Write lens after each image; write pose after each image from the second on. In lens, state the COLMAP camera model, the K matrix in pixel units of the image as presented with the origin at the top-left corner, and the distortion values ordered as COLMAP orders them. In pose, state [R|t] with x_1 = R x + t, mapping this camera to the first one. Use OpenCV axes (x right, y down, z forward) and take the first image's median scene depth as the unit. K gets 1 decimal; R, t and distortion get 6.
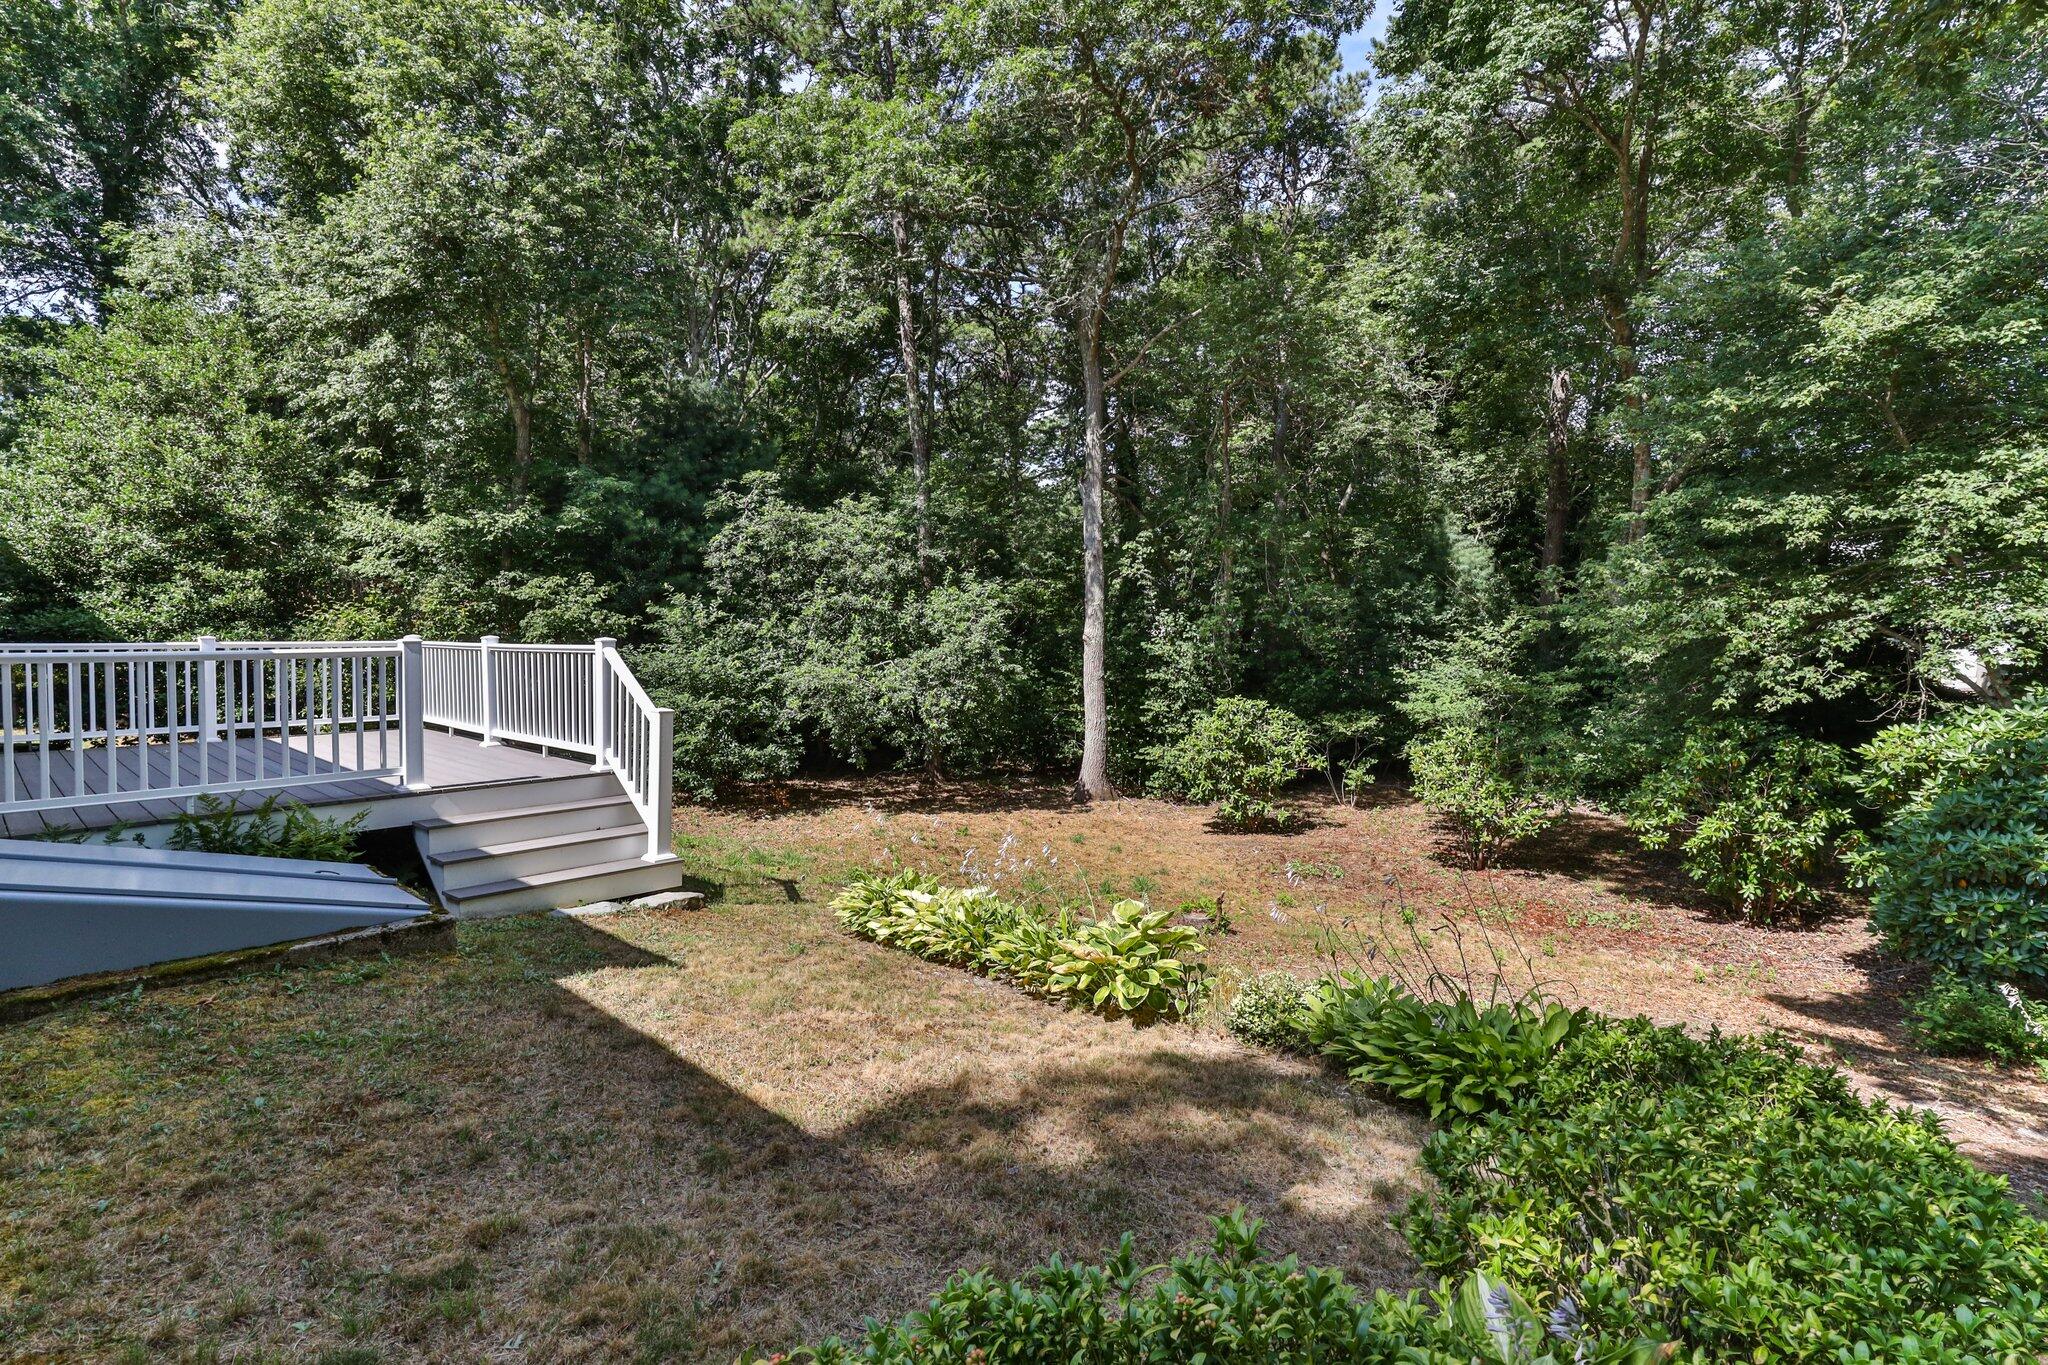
lens RADIAL K [[1031.8, 0, 1024.3], [0, 1031.8, 667.8], [0, 0, 1]] dist [0.000756, 0.000782]
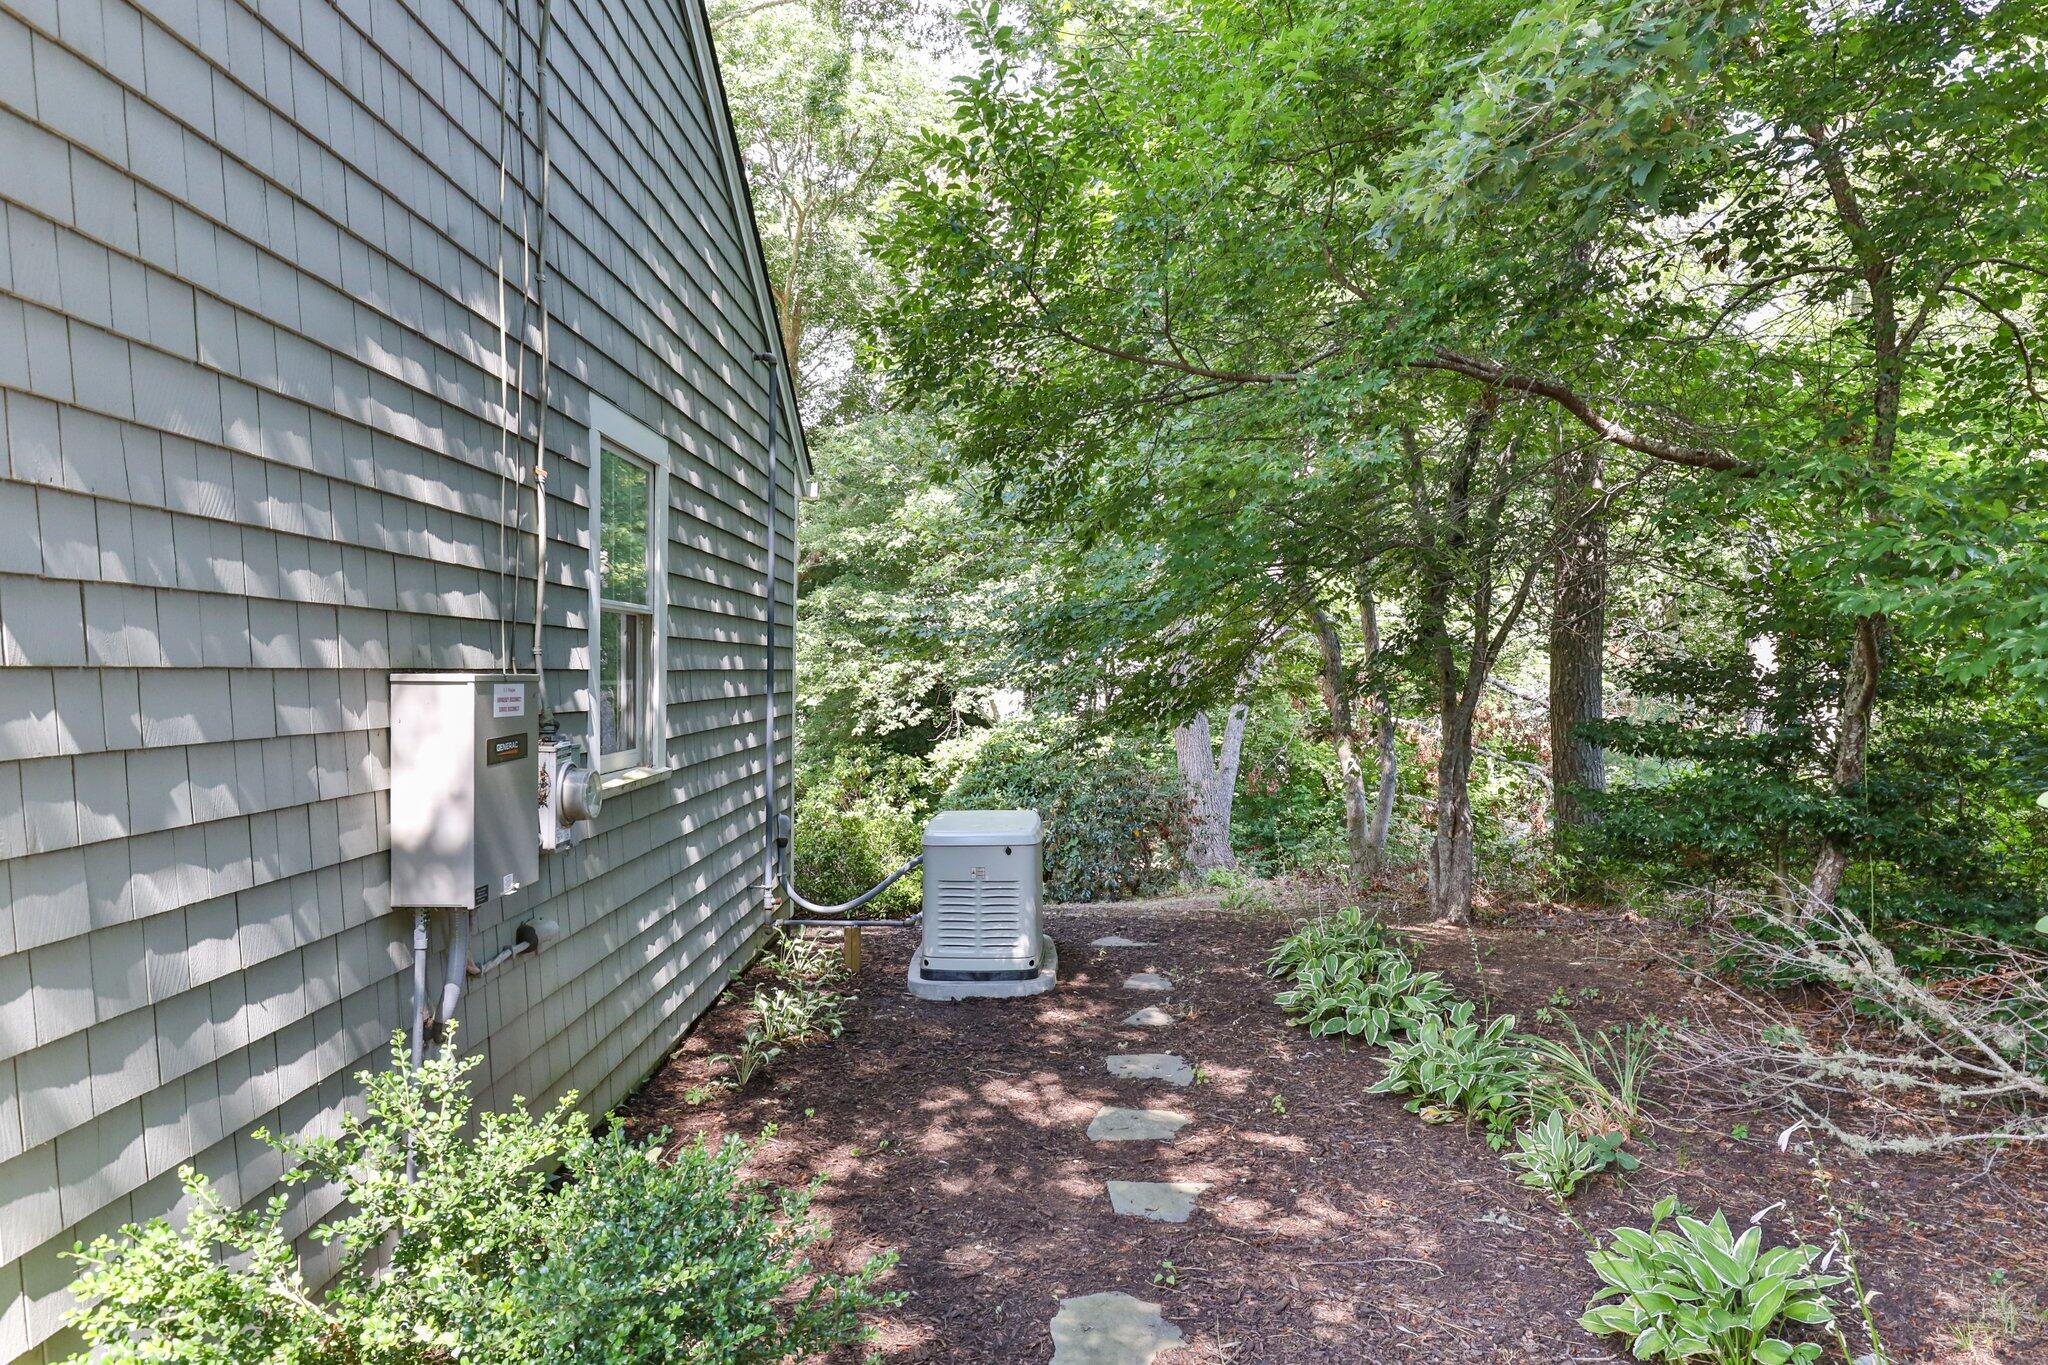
lens RADIAL K [[1031.8, 0, 1024.3], [0, 1031.8, 667.8], [0, 0, 1]] dist [0.000756, 0.000782]
pose [[0.723558, 0.015032, 0.690099, -0.189966], [0.015571, 0.999153, -0.038089, 0.002870], [-0.690087, 0.038306, 0.722712, -0.262982]]
